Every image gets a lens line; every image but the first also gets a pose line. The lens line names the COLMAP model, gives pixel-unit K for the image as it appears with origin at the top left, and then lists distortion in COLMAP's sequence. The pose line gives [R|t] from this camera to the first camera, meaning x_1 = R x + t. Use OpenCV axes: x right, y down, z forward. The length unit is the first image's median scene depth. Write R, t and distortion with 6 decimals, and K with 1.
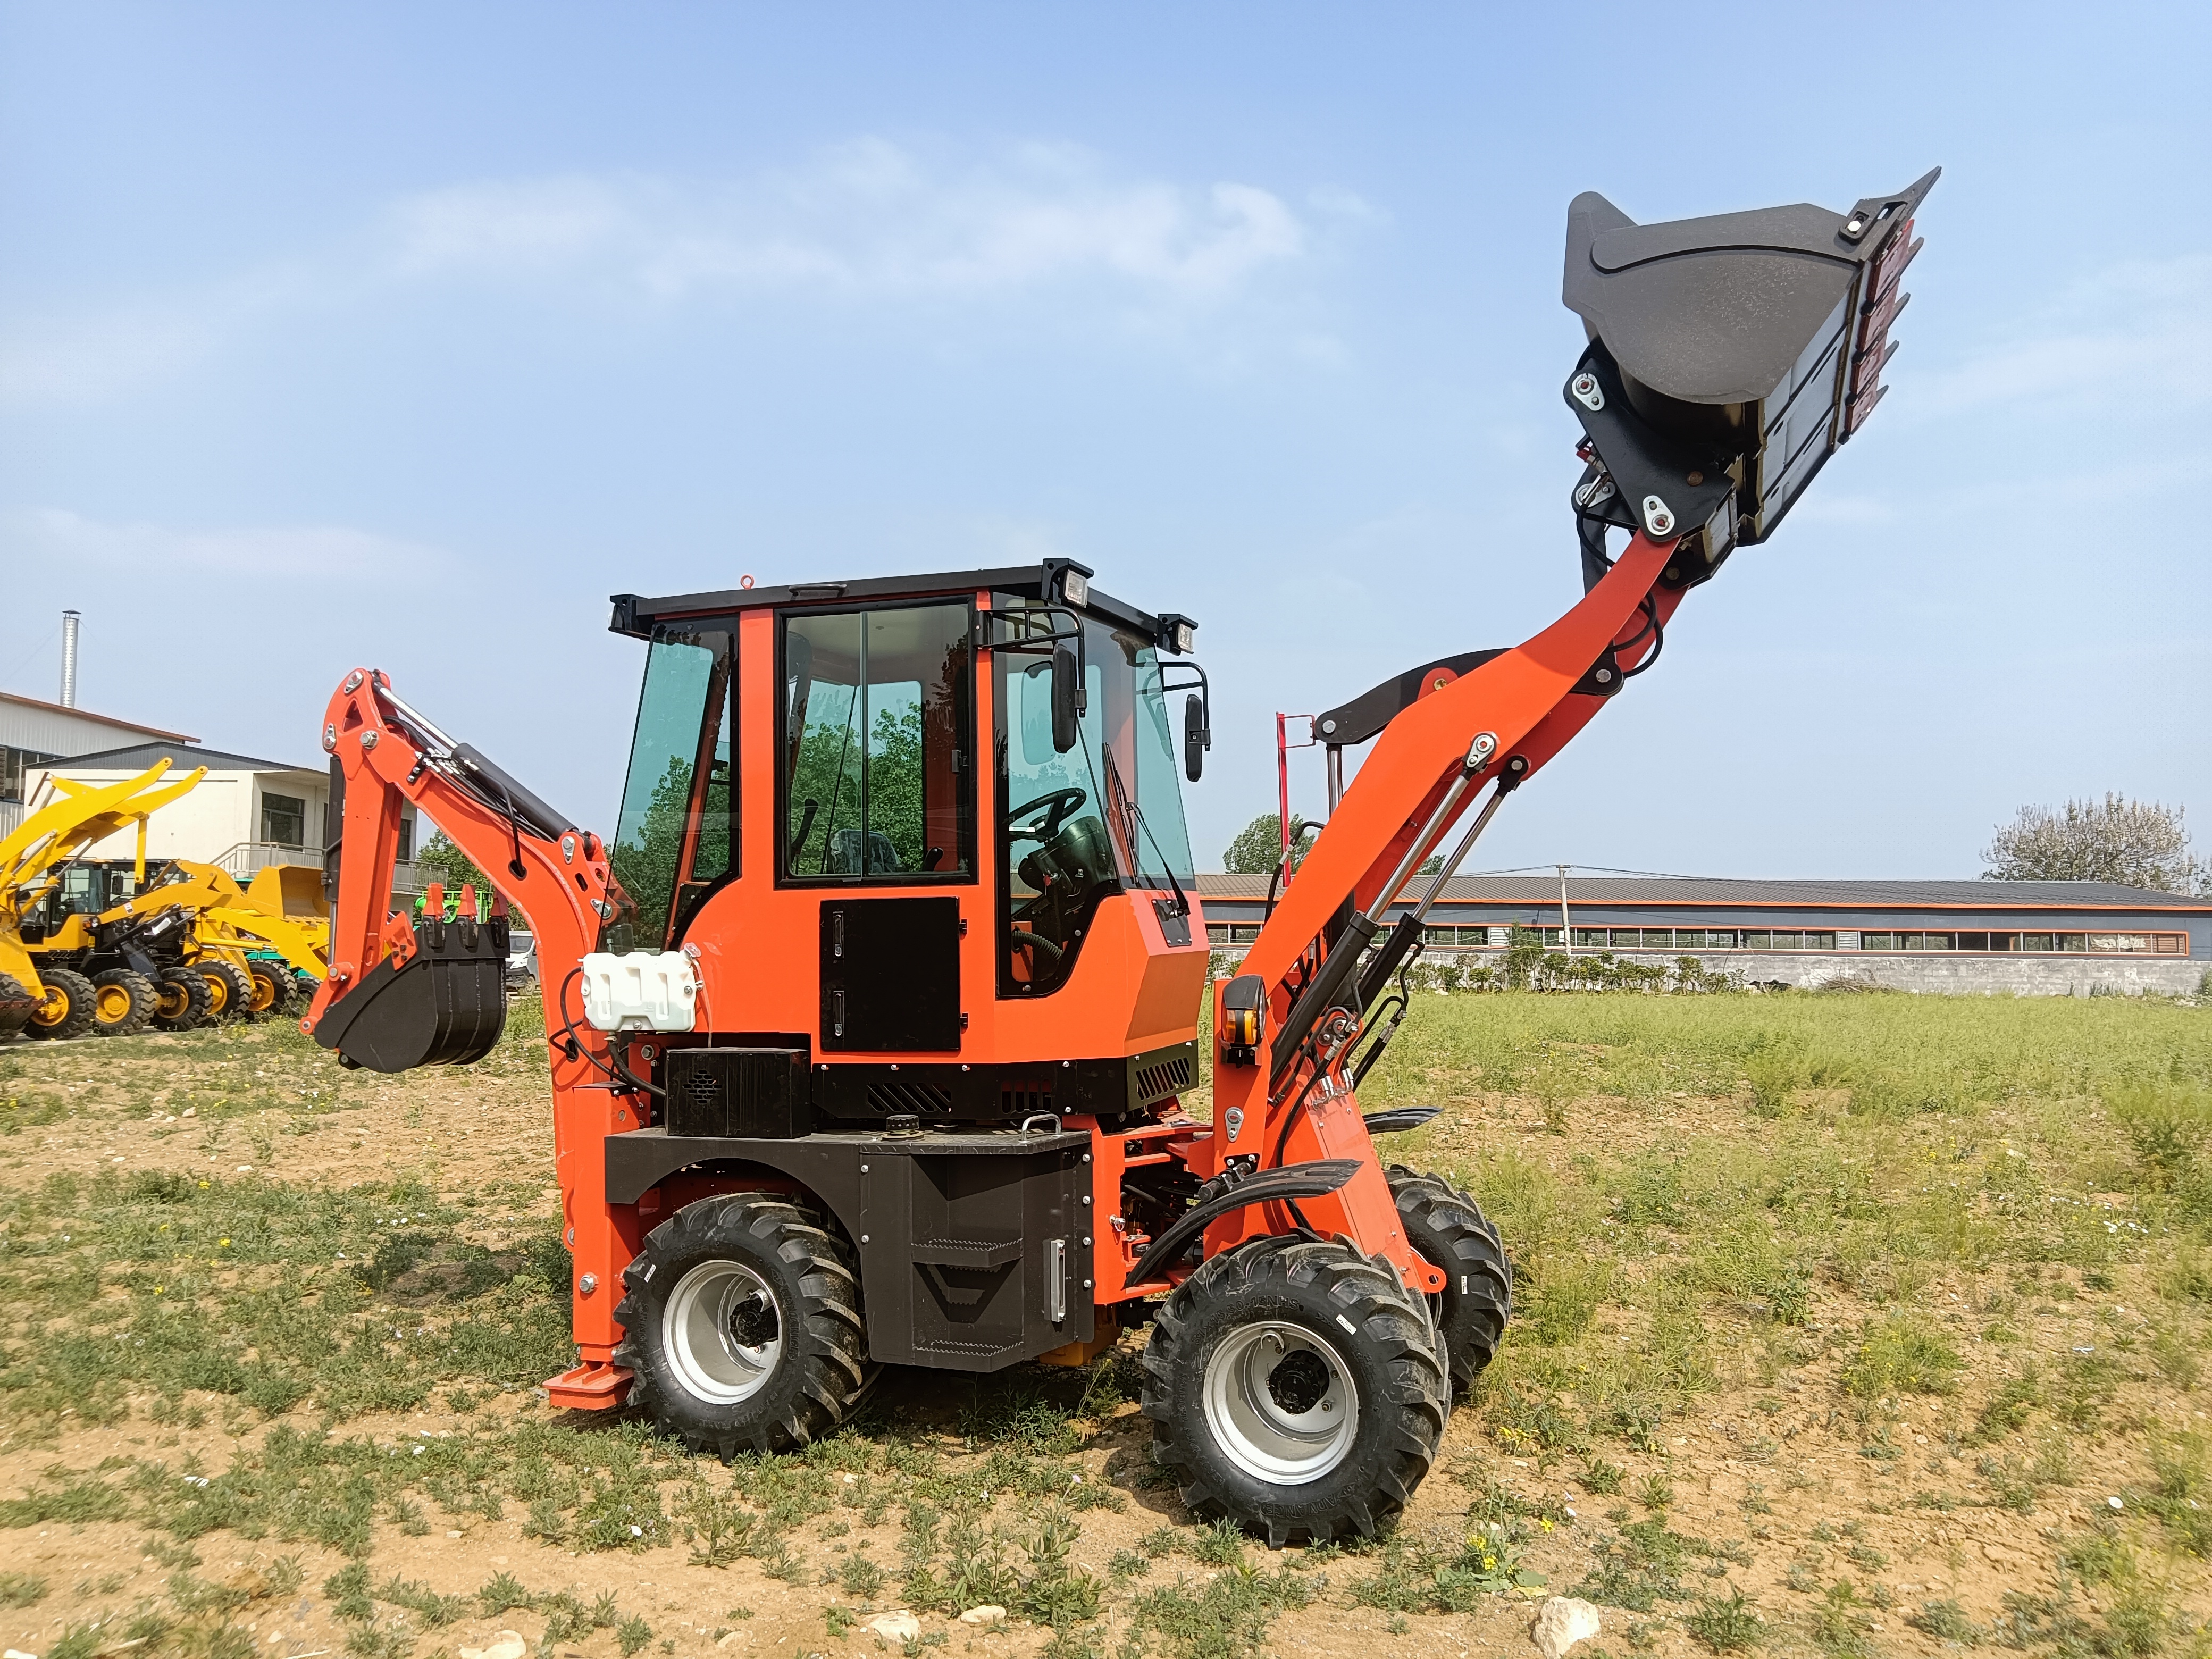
lens RADIAL K [[1655.7, 0, 1158.8], [0, 1655.7, 844.0], [0, 0, 1]] dist [0.038471, -0.027354]
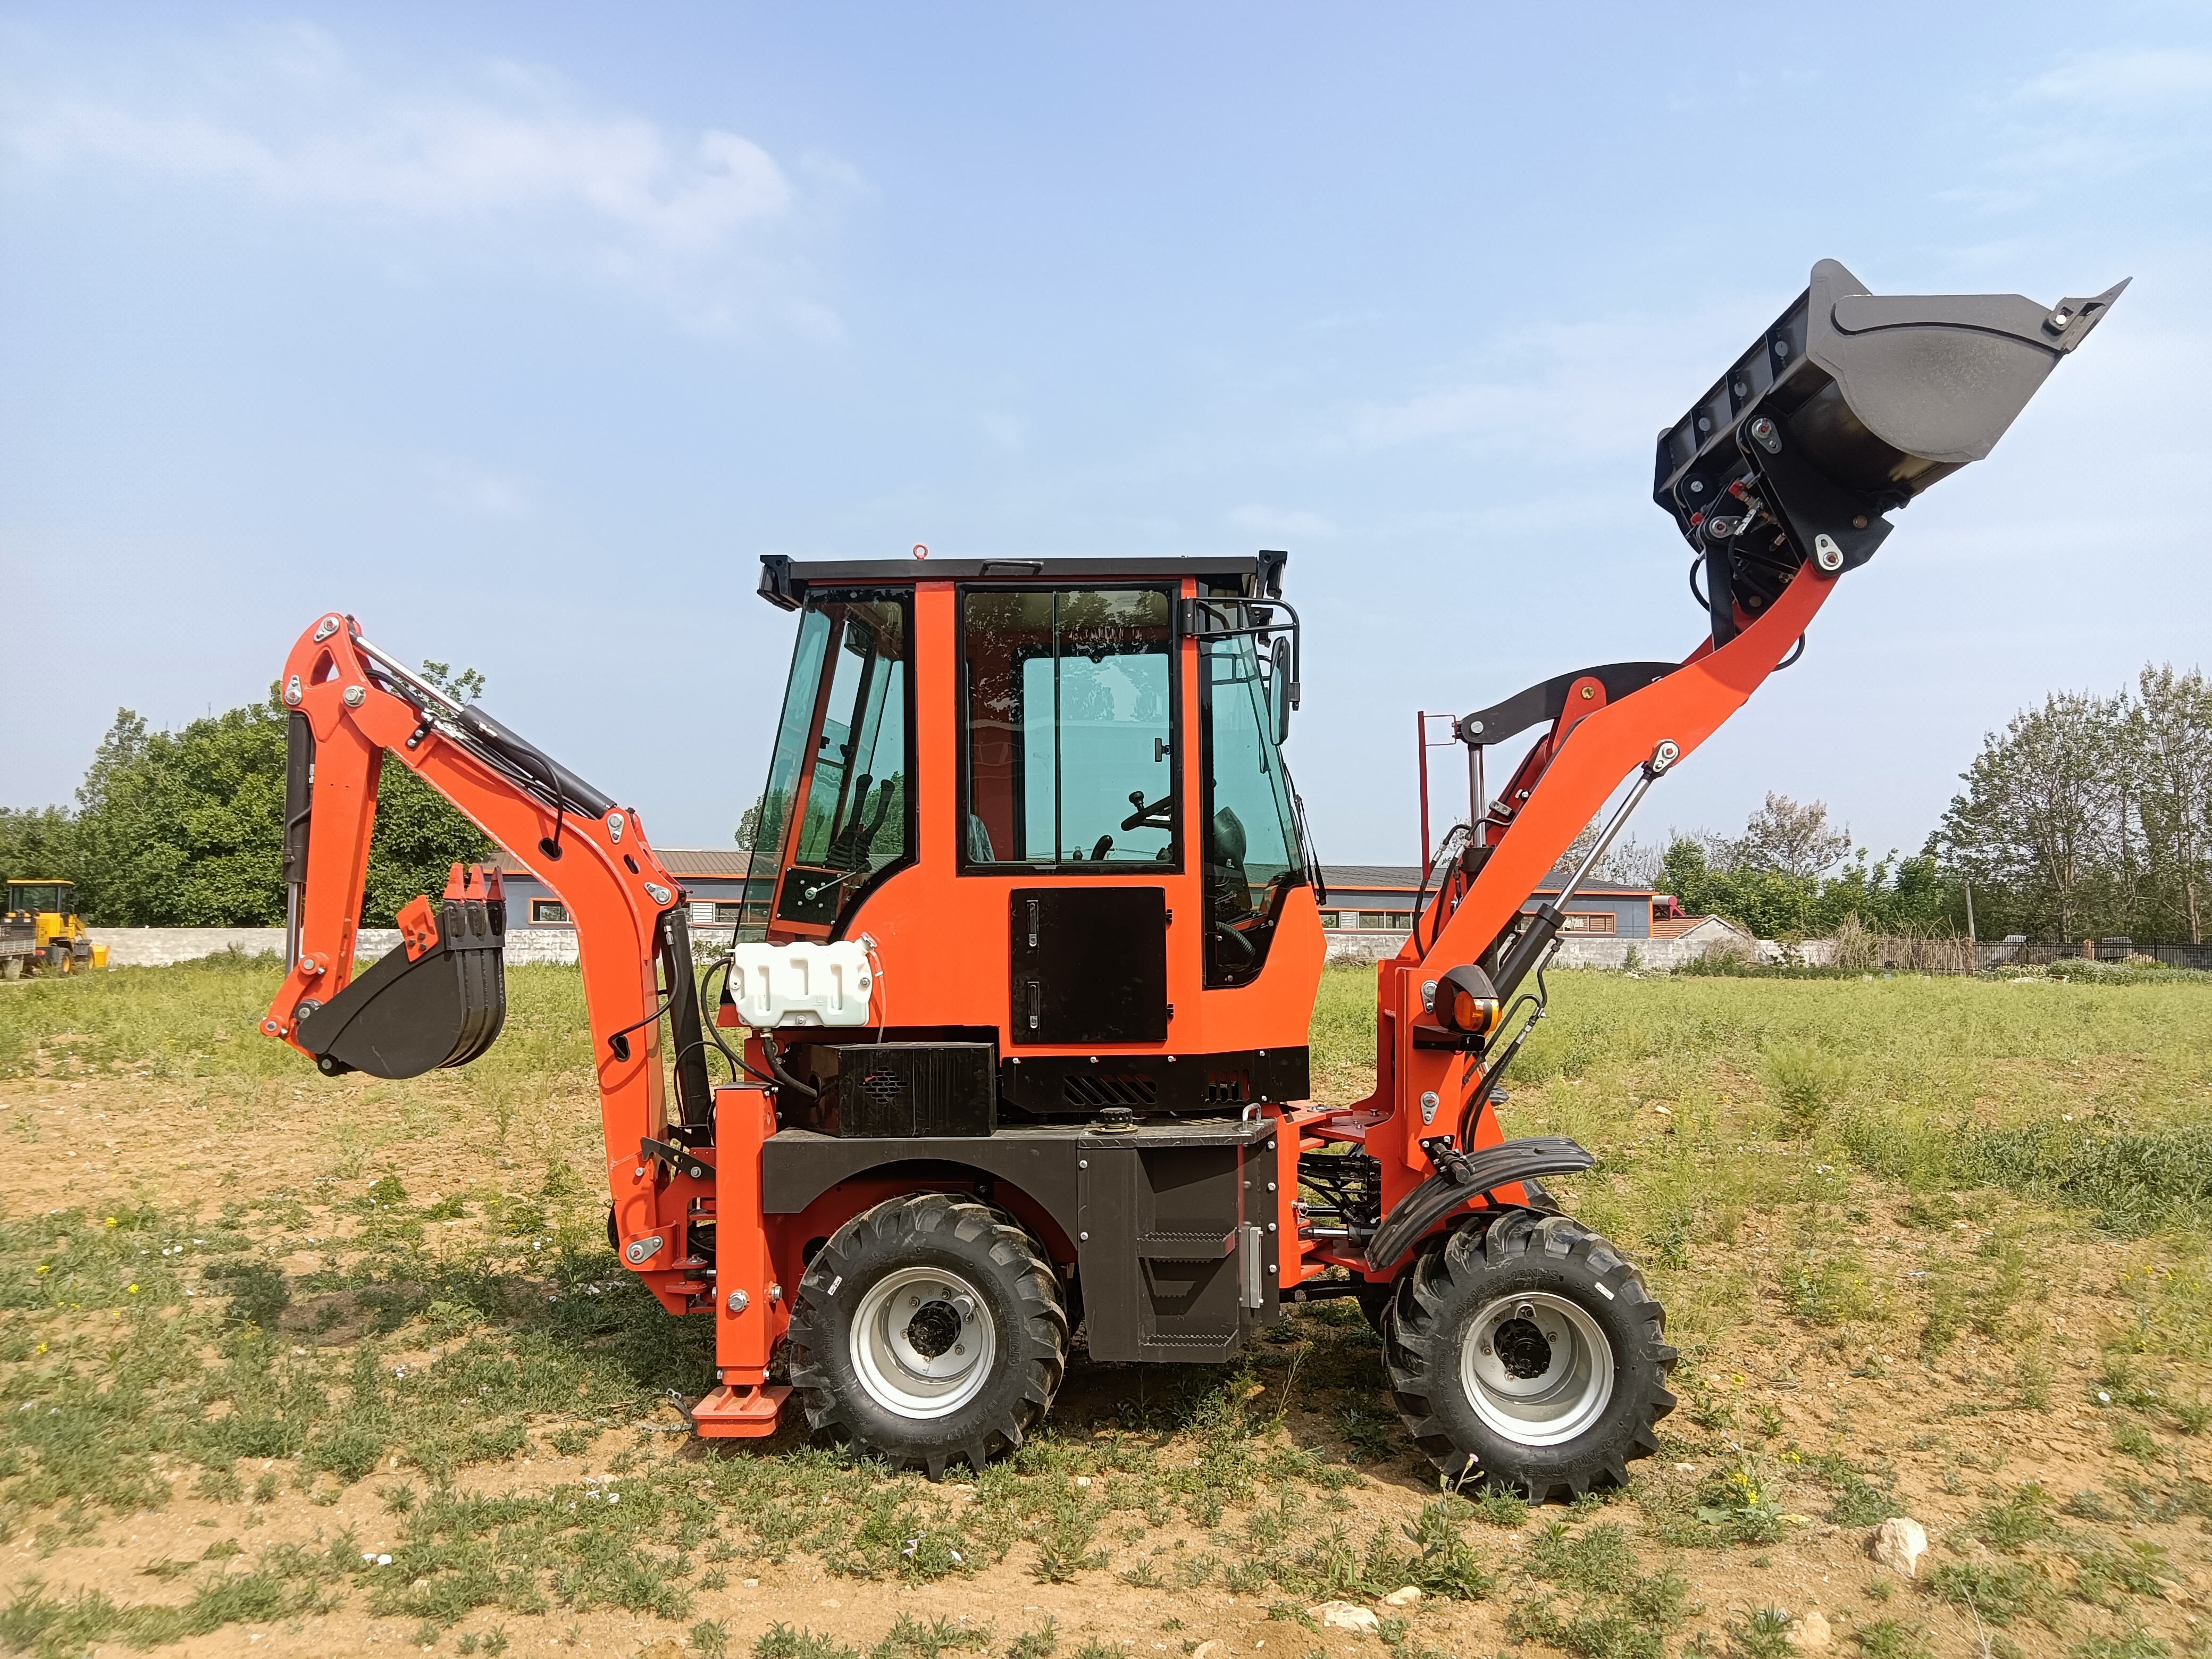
lens RADIAL K [[1655.7, 0, 1125.7], [0, 1655.7, 841.4], [0, 0, 1]] dist [0.038471, -0.027354]
pose [[0.953305, 0.016081, 0.301582, -0.430630], [-0.019775, 0.999762, 0.009201, -0.003649], [-0.301362, -0.014735, 0.953396, 0.063096]]
